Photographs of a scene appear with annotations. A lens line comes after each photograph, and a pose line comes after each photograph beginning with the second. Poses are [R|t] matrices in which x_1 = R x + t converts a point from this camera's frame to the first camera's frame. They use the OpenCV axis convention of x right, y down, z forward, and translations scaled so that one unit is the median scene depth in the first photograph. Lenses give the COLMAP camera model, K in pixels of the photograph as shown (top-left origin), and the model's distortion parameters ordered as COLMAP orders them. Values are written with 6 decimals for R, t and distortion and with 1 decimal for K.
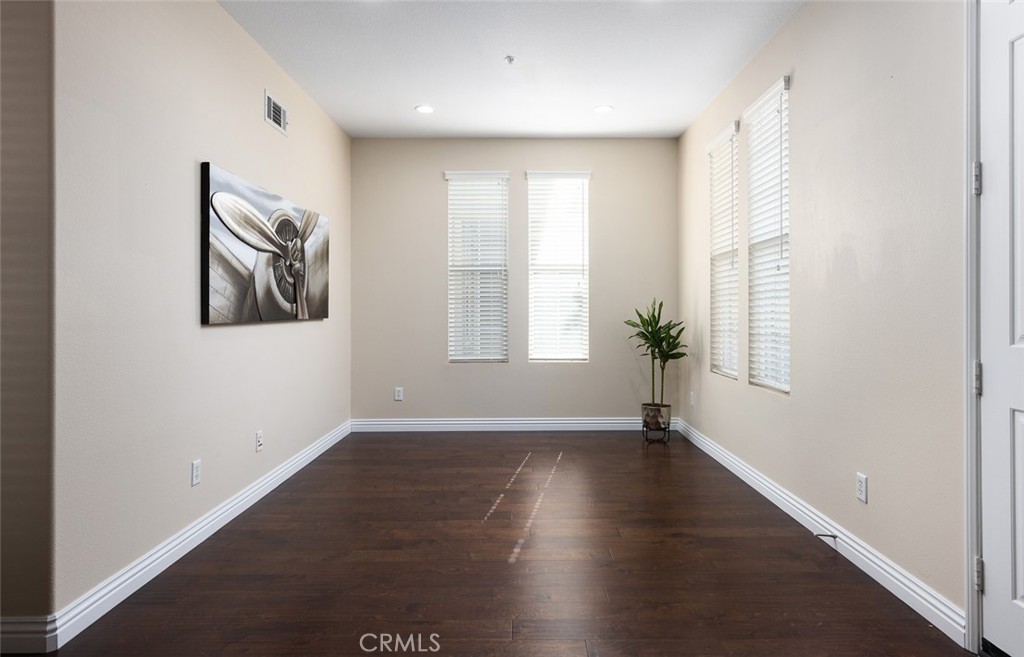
lens RADIAL K [[576.8, 0, 523.0], [0, 576.8, 303.9], [0, 0, 1]] dist [0.002360, -0.002378]
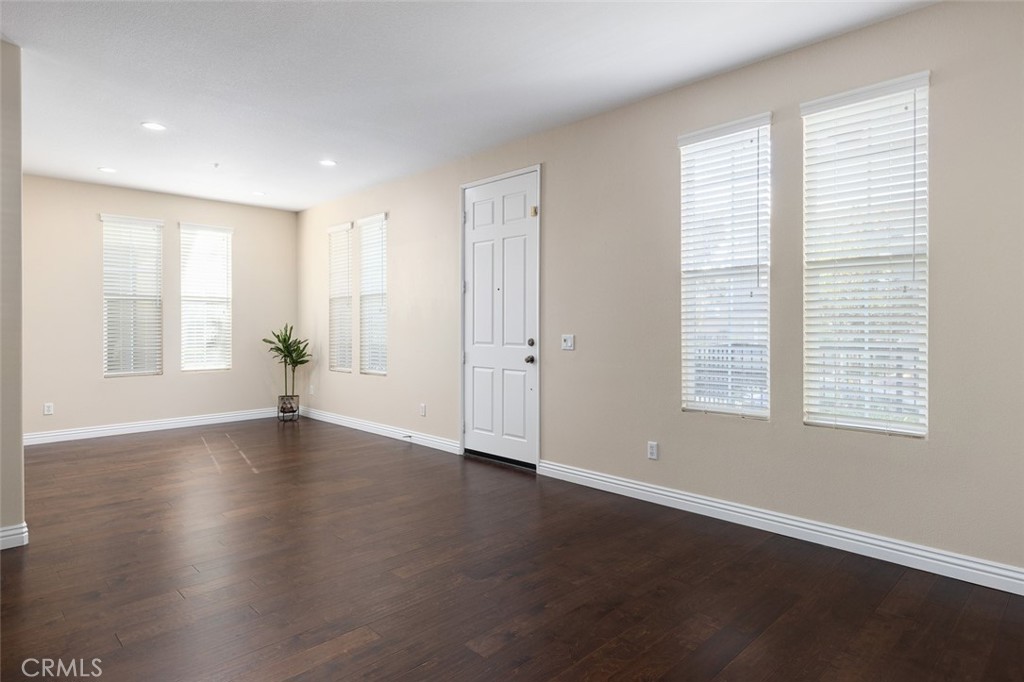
lens RADIAL K [[585.3, 0, 514.6], [0, 585.3, 333.8], [0, 0, 1]] dist [0.019125, 0.000307]
pose [[0.718678, -0.009916, 0.695273, -0.400884], [-0.005325, 0.999791, 0.019763, -0.016824], [-0.695323, -0.017905, 0.718474, -0.480906]]
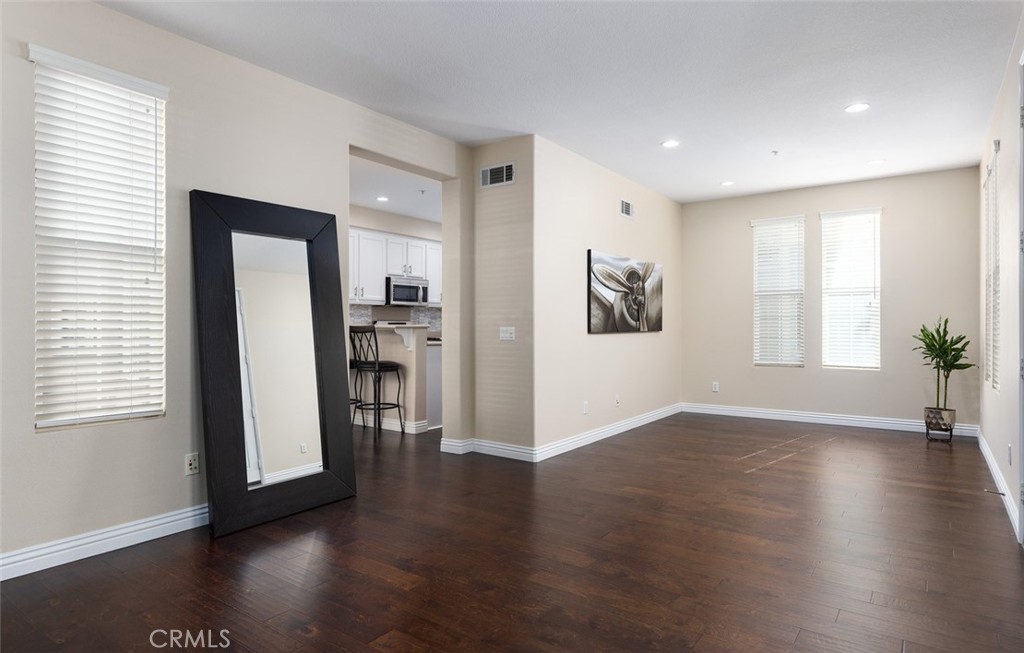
lens RADIAL K [[576.8, 0, 511.5], [0, 576.8, 332.2], [0, 0, 1]] dist [0.002360, -0.002378]
pose [[0.800399, 0.006931, -0.599428, 0.239901], [0.005225, 0.999815, 0.018537, -0.001861], [0.599445, -0.017969, 0.800214, -0.422707]]
